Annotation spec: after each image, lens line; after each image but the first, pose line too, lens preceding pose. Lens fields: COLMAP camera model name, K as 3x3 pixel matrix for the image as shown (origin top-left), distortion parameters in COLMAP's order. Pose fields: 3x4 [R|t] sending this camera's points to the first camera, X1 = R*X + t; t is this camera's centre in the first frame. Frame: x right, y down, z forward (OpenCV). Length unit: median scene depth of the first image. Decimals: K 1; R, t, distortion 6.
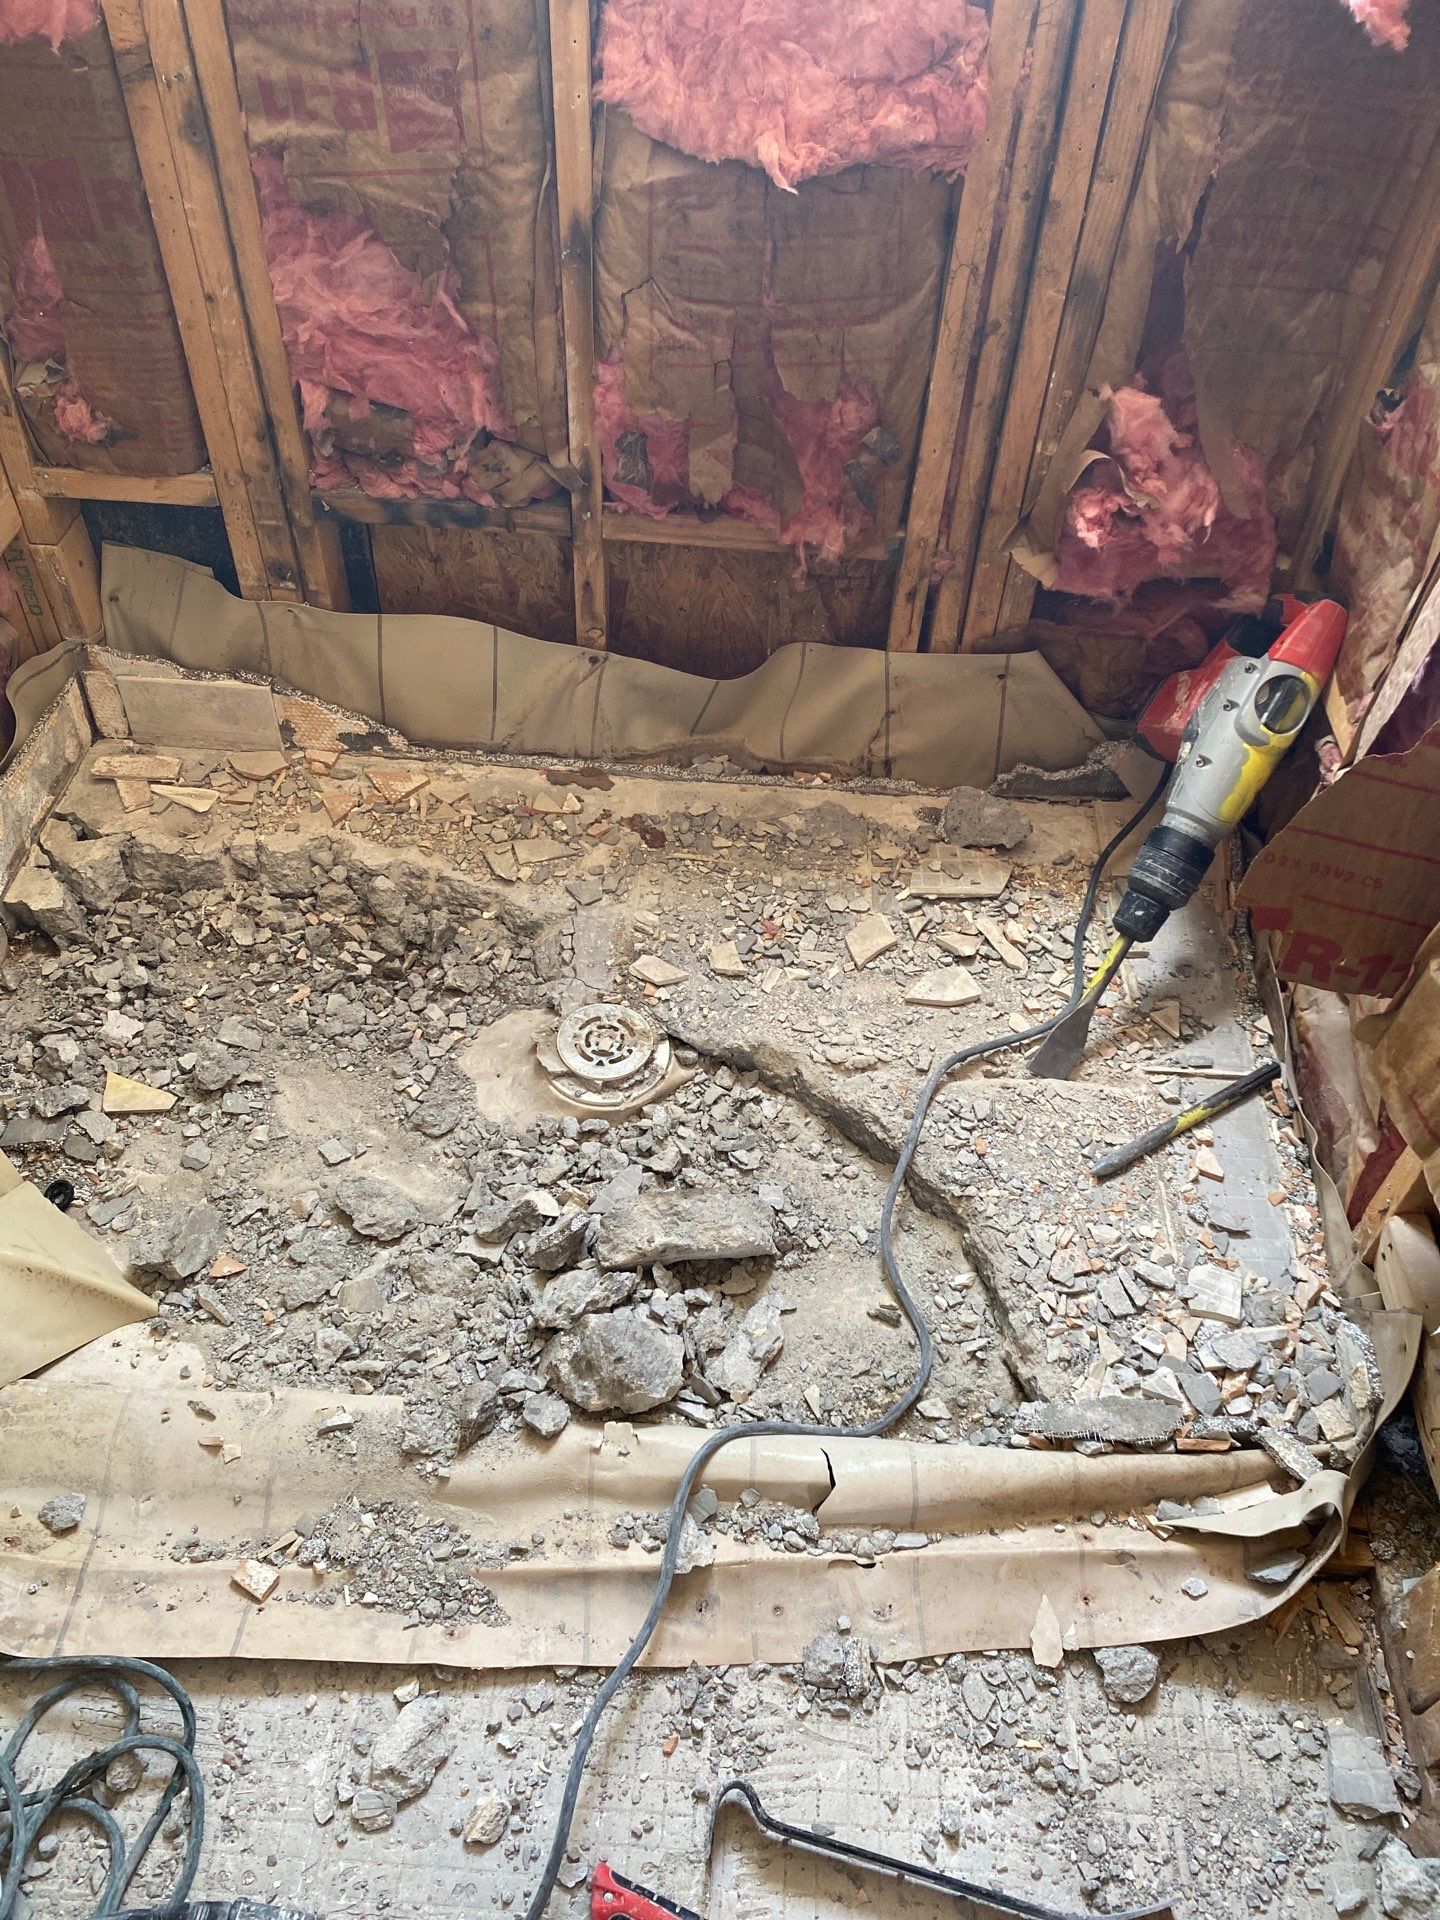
lens RADIAL K [[1485.2, 0, 733.4], [0, 1485.2, 961.2], [0, 0, 1]] dist [0.076345, -0.125251]
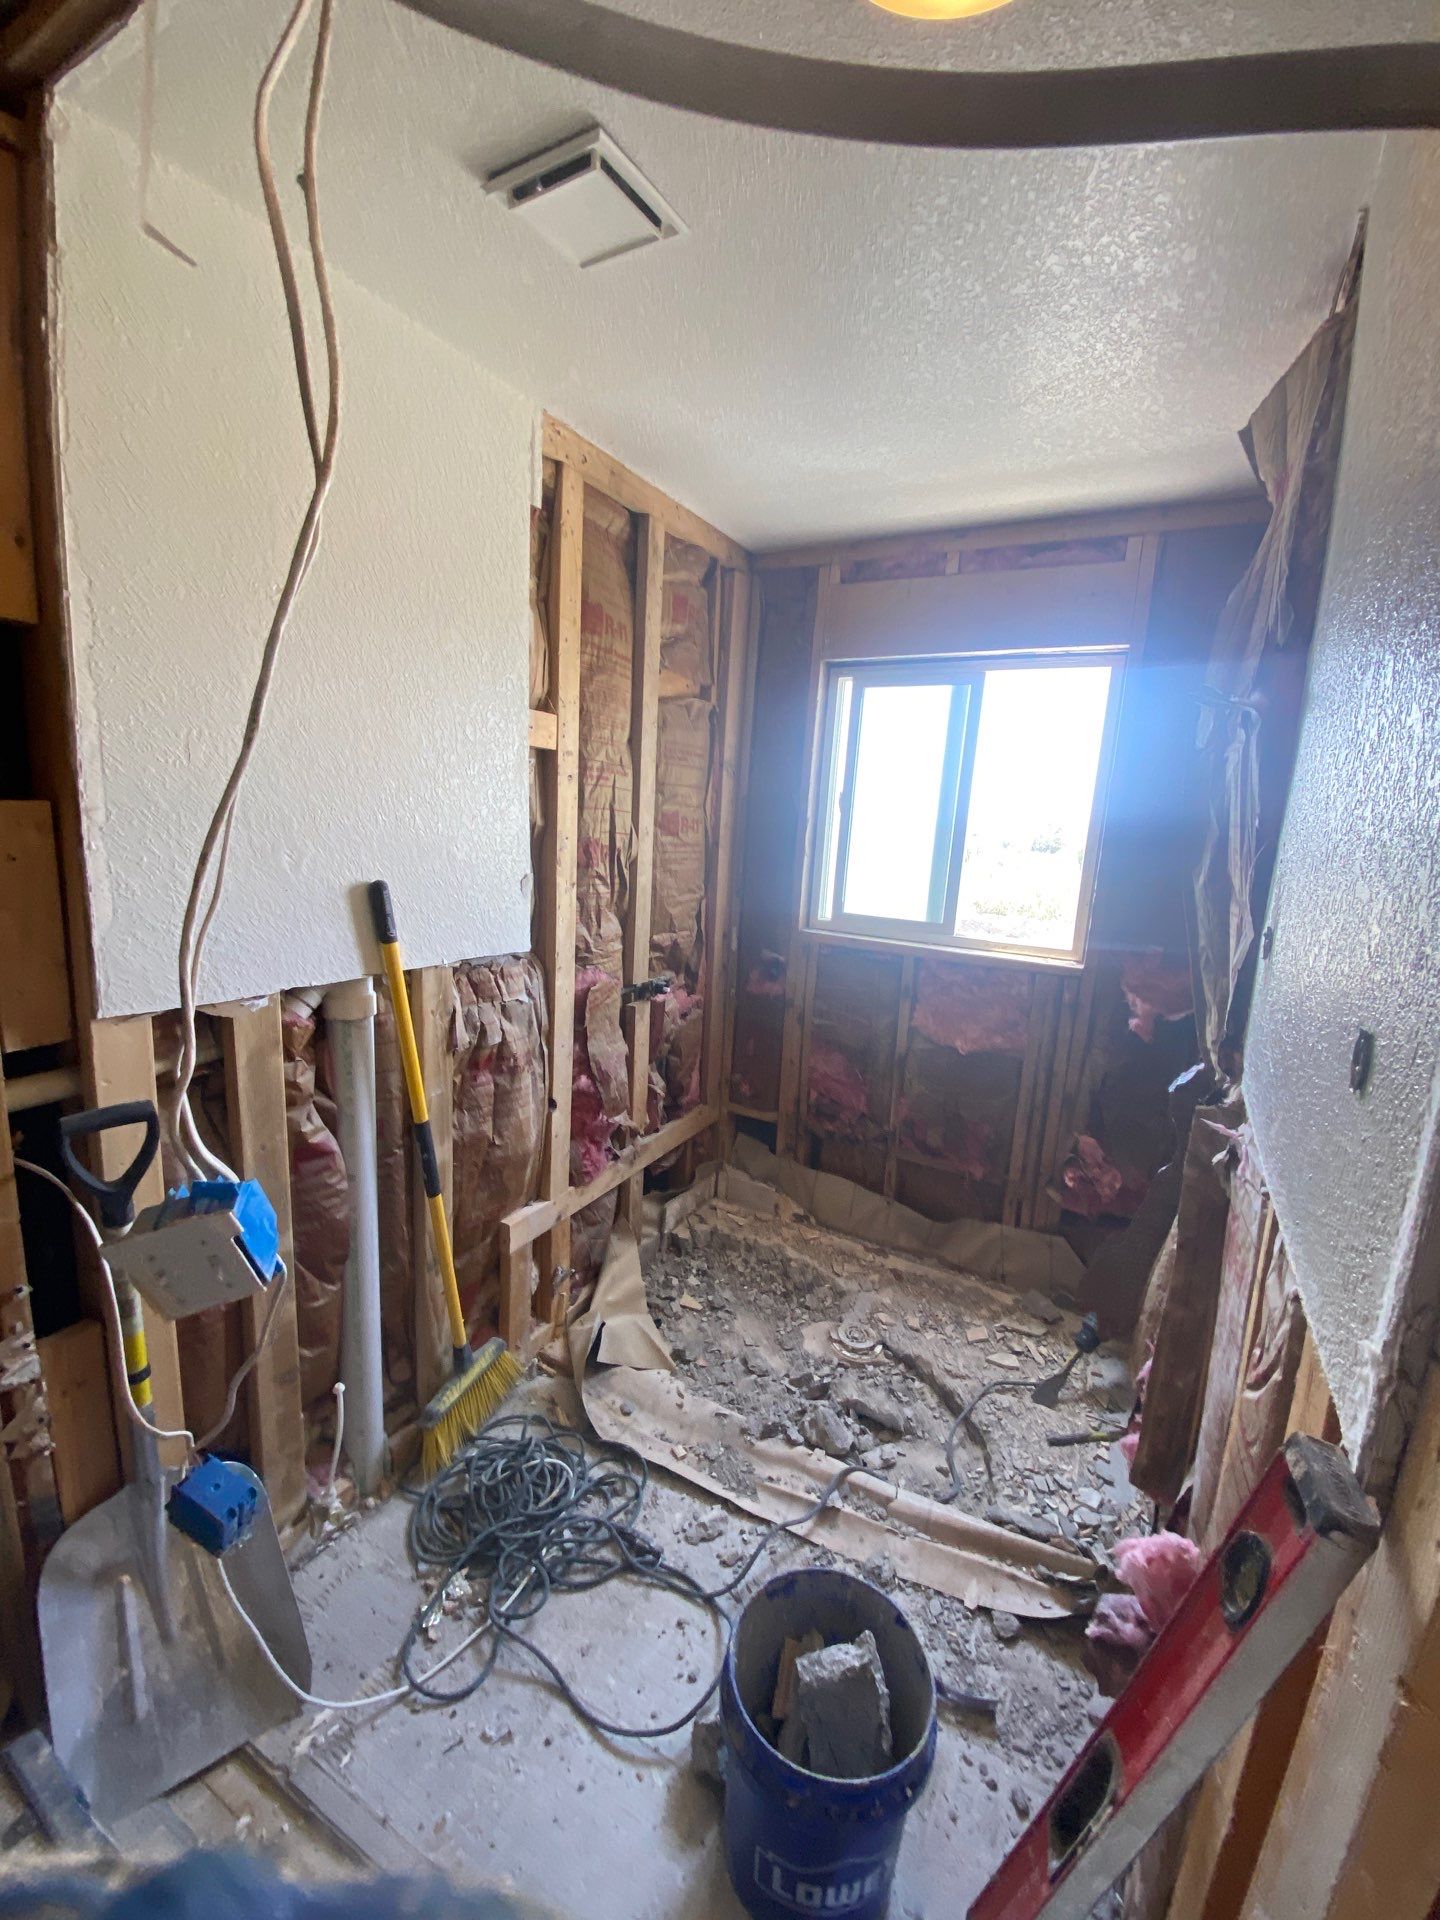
lens RADIAL K [[775.6, 0, 719.6], [0, 775.6, 951.0], [0, 0, 1]] dist [0.047431, -0.038994]
pose [[0.901181, 0.081097, -0.425789, 0.236996], [-0.323860, 0.778867, -0.537104, 0.364943], [0.288075, 0.621924, 0.728164, -0.496570]]
